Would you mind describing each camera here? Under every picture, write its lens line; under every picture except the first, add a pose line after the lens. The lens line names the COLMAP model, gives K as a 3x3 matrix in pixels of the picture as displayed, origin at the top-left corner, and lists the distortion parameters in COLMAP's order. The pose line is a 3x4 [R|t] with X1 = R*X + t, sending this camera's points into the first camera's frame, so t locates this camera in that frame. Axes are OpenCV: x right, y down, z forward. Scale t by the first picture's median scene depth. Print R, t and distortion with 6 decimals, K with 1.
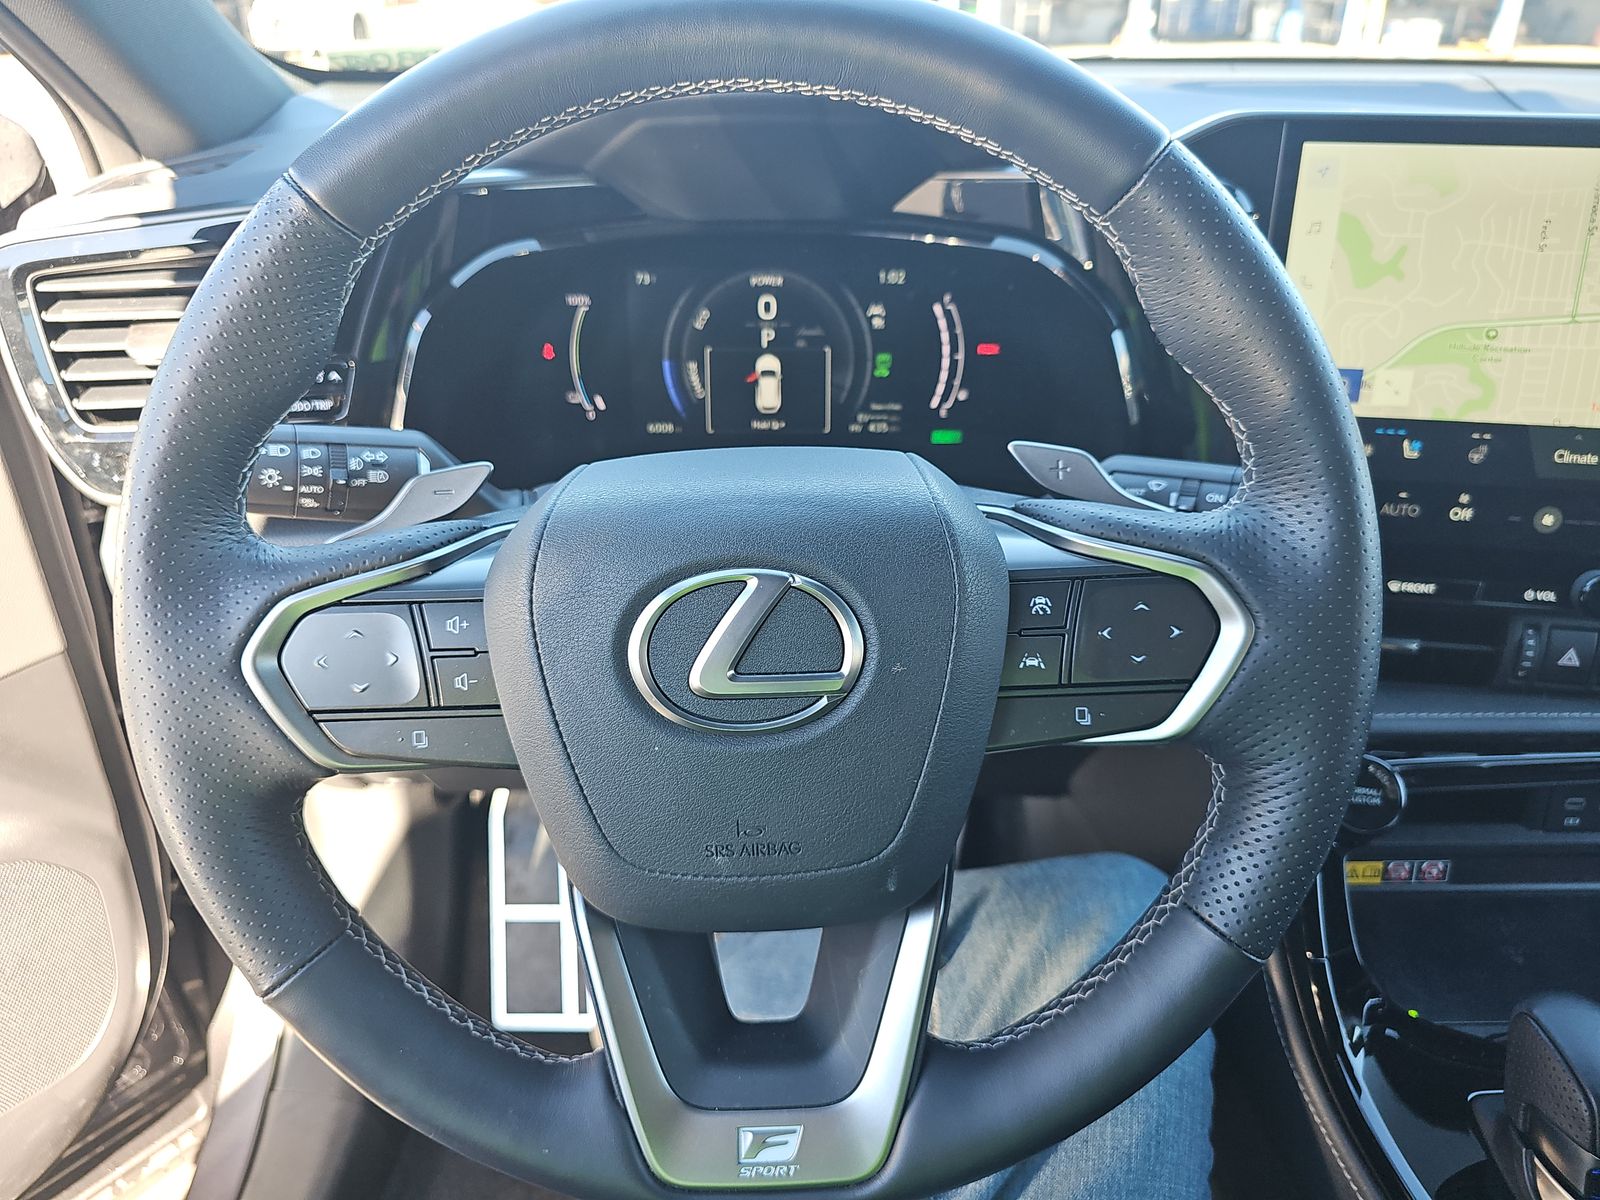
lens RADIAL K [[1088.2, 0, 791.3], [0, 1088.2, 608.3], [0, 0, 1]] dist [-0.023754, -0.008704]
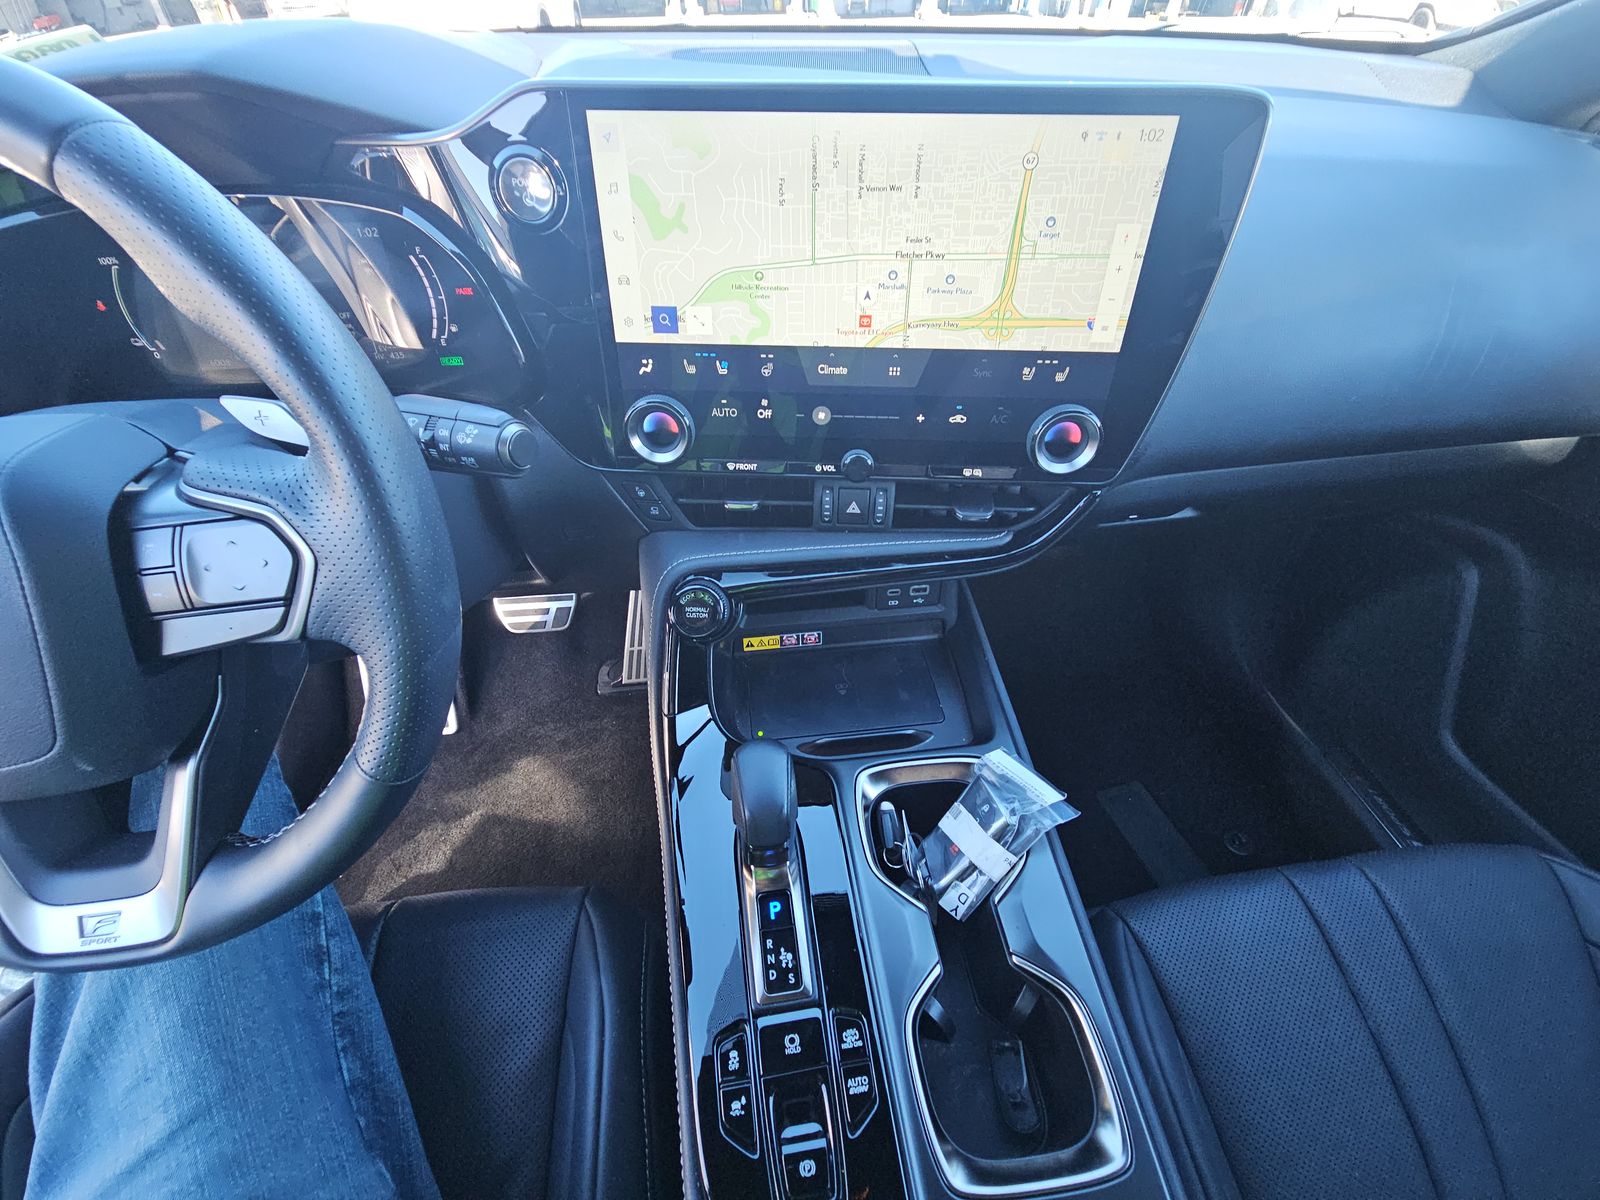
lens RADIAL K [[640.1, 0, 803.4], [0, 640.1, 605.6], [0, 0, 1]] dist [-0.006833, -0.001054]
pose [[0.990519, -0.080539, 0.111288, 0.481180], [0.048049, 0.962059, 0.268576, -0.058526], [-0.128696, -0.260683, 0.956808, 0.101529]]
